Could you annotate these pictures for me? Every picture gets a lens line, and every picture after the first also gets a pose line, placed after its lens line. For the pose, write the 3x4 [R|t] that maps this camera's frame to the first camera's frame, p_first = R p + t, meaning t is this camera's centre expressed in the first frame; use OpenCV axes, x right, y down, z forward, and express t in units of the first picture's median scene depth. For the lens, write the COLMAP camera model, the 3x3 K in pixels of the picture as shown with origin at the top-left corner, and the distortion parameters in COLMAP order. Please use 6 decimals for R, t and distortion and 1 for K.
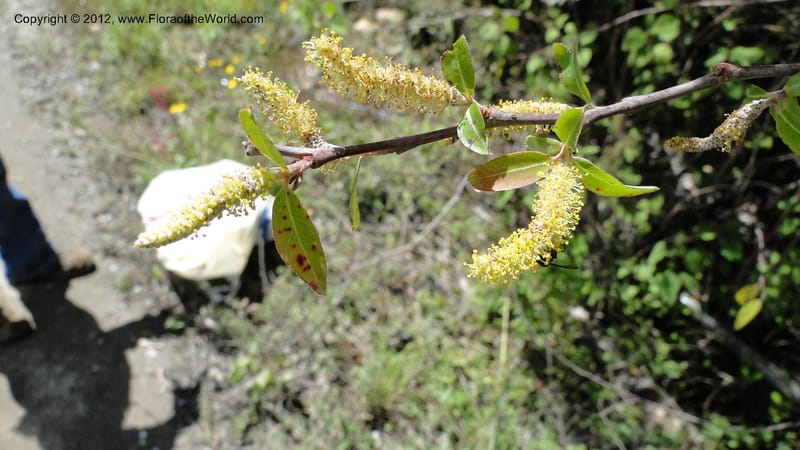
lens RADIAL K [[659.9, 0, 400.0], [0, 659.9, 225.0], [0, 0, 1]] dist [-0.002944, -0.003912]
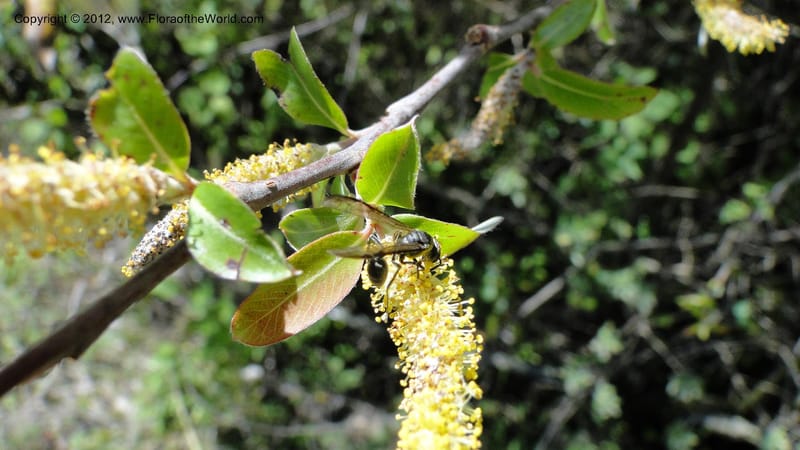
lens RADIAL K [[659.9, 0, 400.0], [0, 659.9, 225.0], [0, 0, 1]] dist [-0.002944, -0.003912]
pose [[0.769463, -0.347572, 0.535836, -0.037447], [0.392784, 0.919070, 0.032119, -0.119736], [-0.503634, 0.185753, 0.843711, 0.550321]]
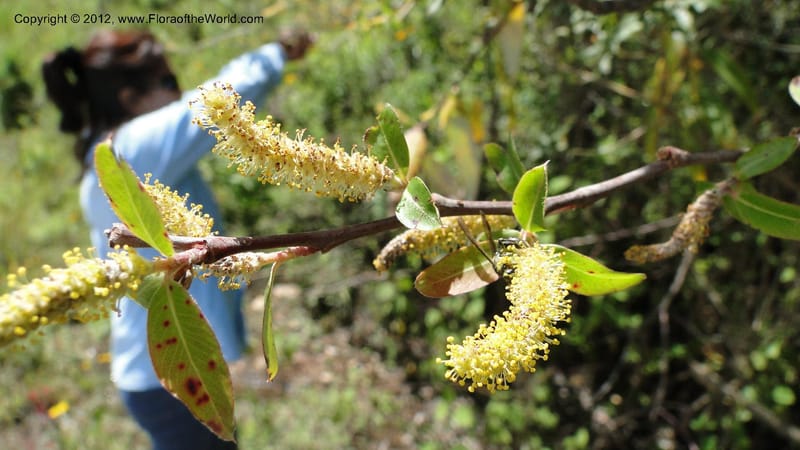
lens RADIAL K [[662.3, 0, 404.2], [0, 662.3, 222.0], [0, 0, 1]] dist [-0.003935, 0.007719]
pose [[0.981977, -0.085978, 0.168314, -0.037231], [0.145129, 0.913498, -0.380078, 0.166846], [-0.121076, 0.397655, 0.909512, 0.285334]]
